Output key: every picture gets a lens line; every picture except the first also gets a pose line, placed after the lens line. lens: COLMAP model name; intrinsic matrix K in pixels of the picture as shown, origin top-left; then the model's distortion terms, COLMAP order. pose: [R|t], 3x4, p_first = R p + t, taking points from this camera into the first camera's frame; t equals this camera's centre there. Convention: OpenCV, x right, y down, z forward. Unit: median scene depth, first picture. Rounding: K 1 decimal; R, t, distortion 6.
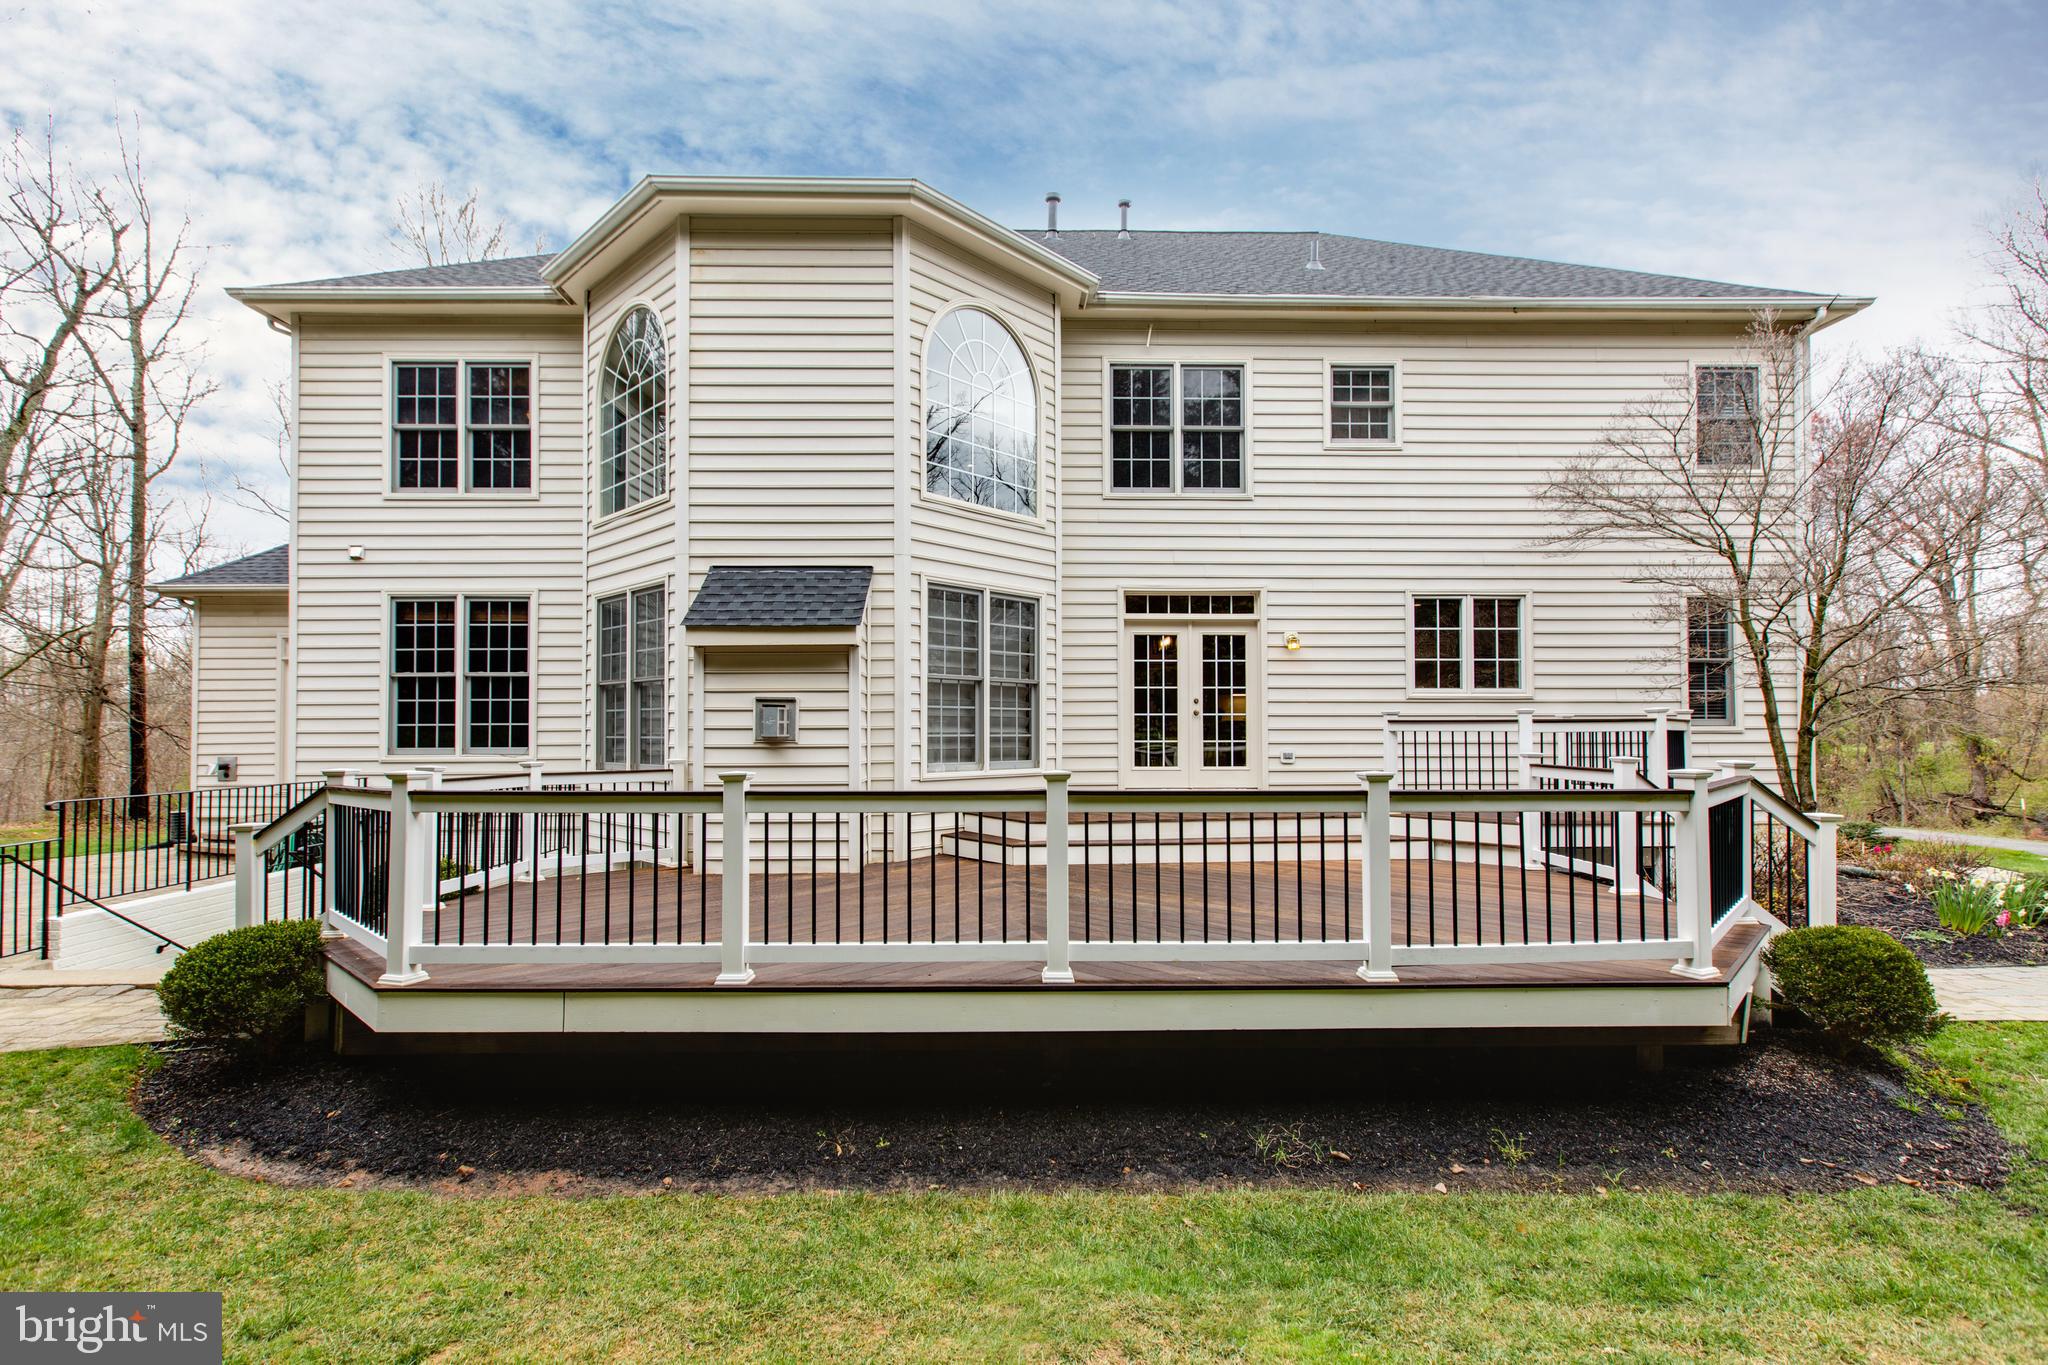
lens RADIAL K [[923.5, 0, 1025.5], [0, 923.5, 715.1], [0, 0, 1]] dist [0.017625, 0.000242]
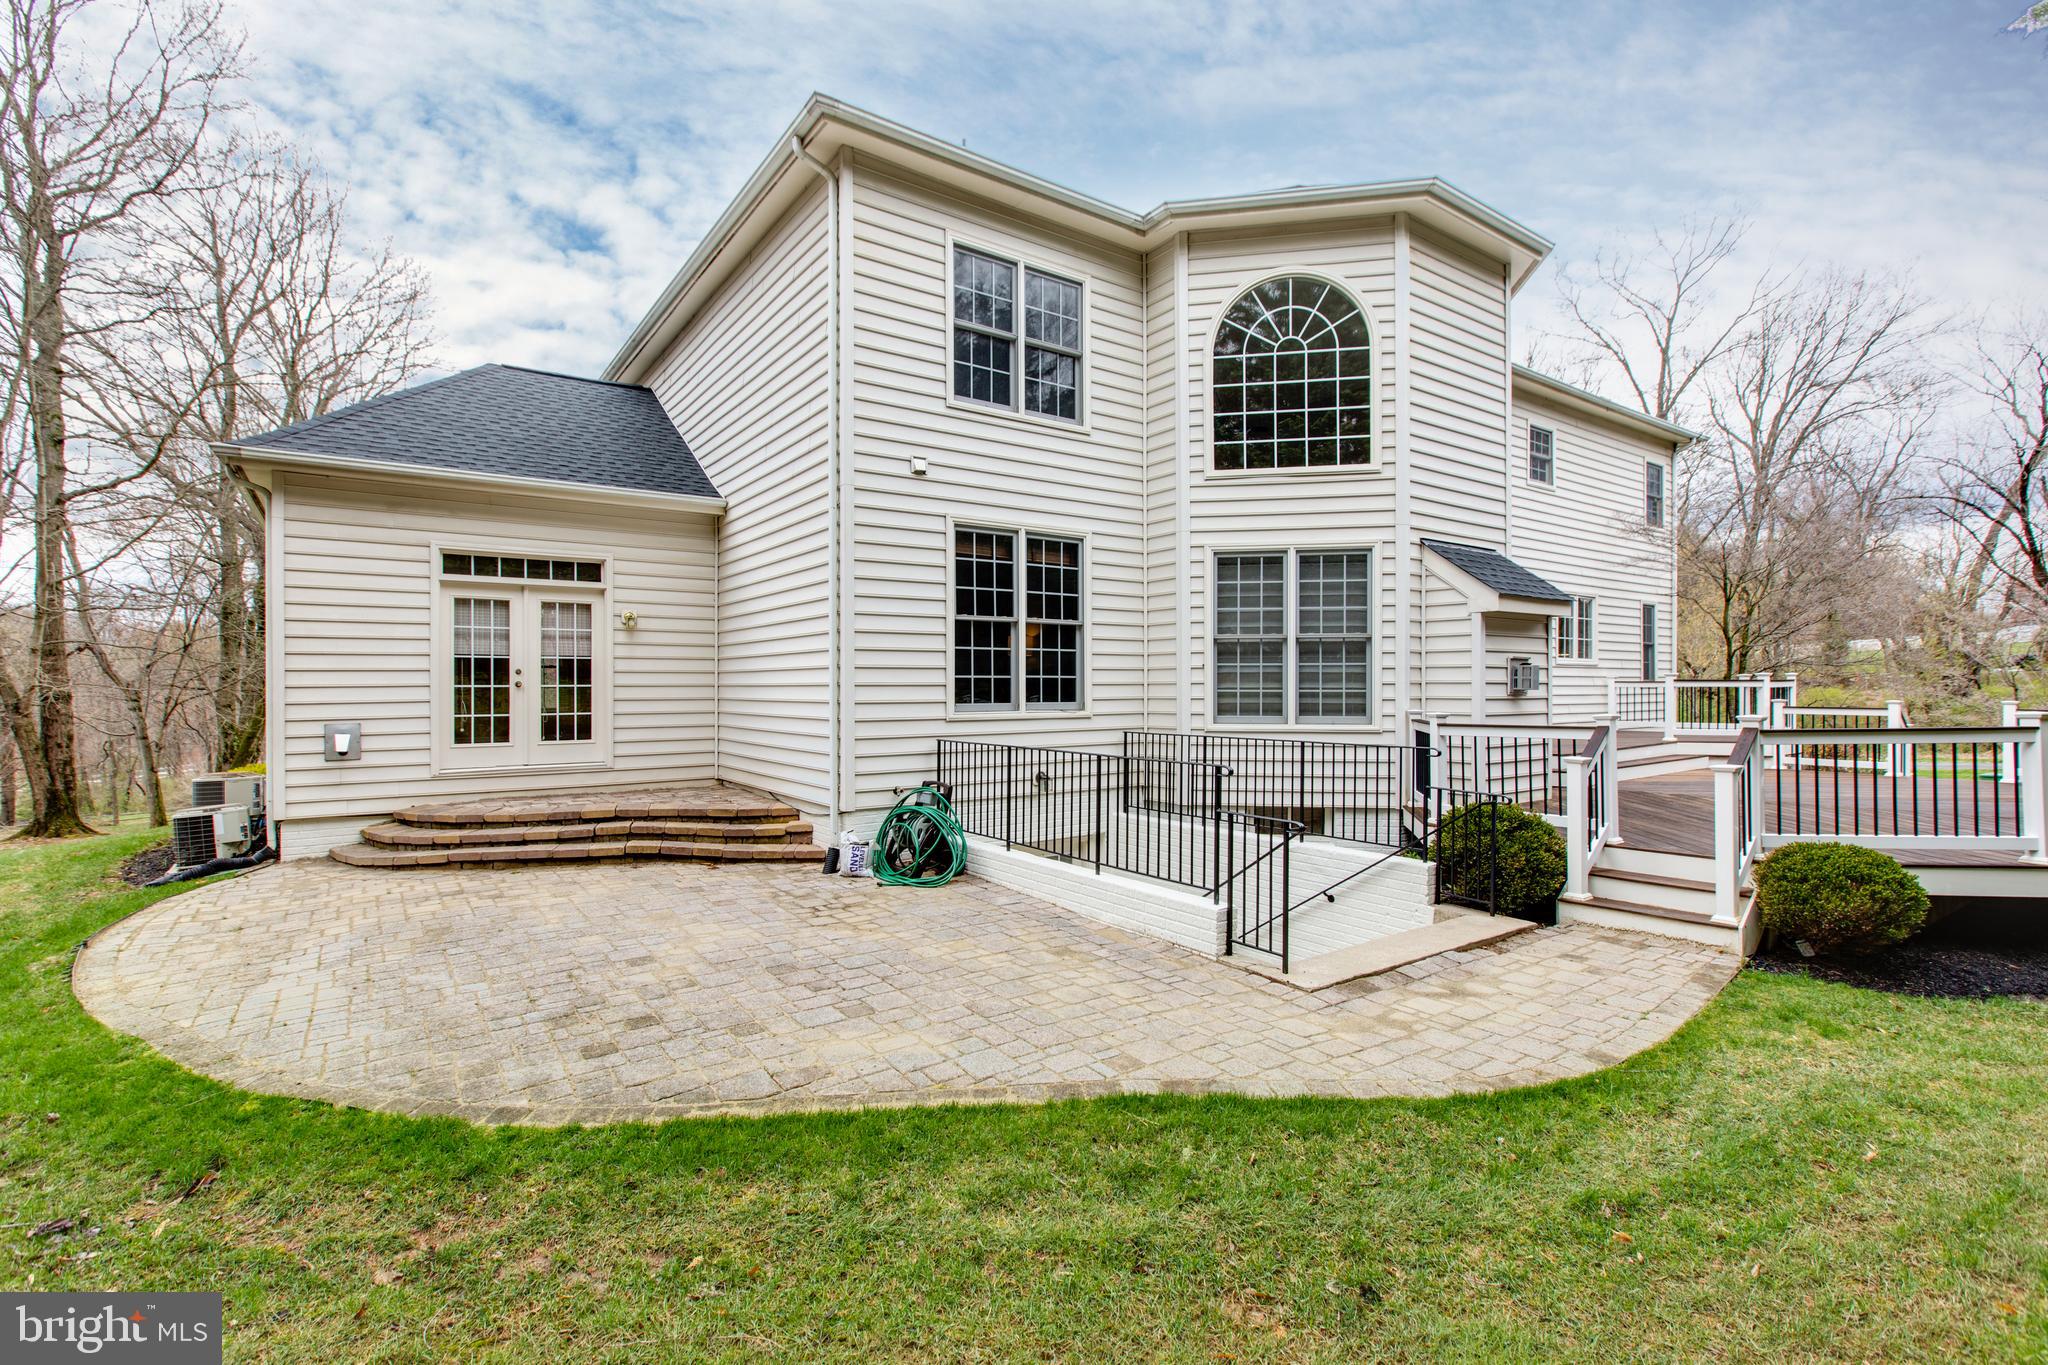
lens RADIAL K [[916.0, 0, 1014.2], [0, 916.0, 684.7], [0, 0, 1]] dist [0.001614, 0.000406]
pose [[0.834021, 0.003469, 0.551722, -1.069349], [-0.010629, 0.999896, 0.009781, 0.008965], [-0.551631, -0.014021, 0.833971, 0.274248]]
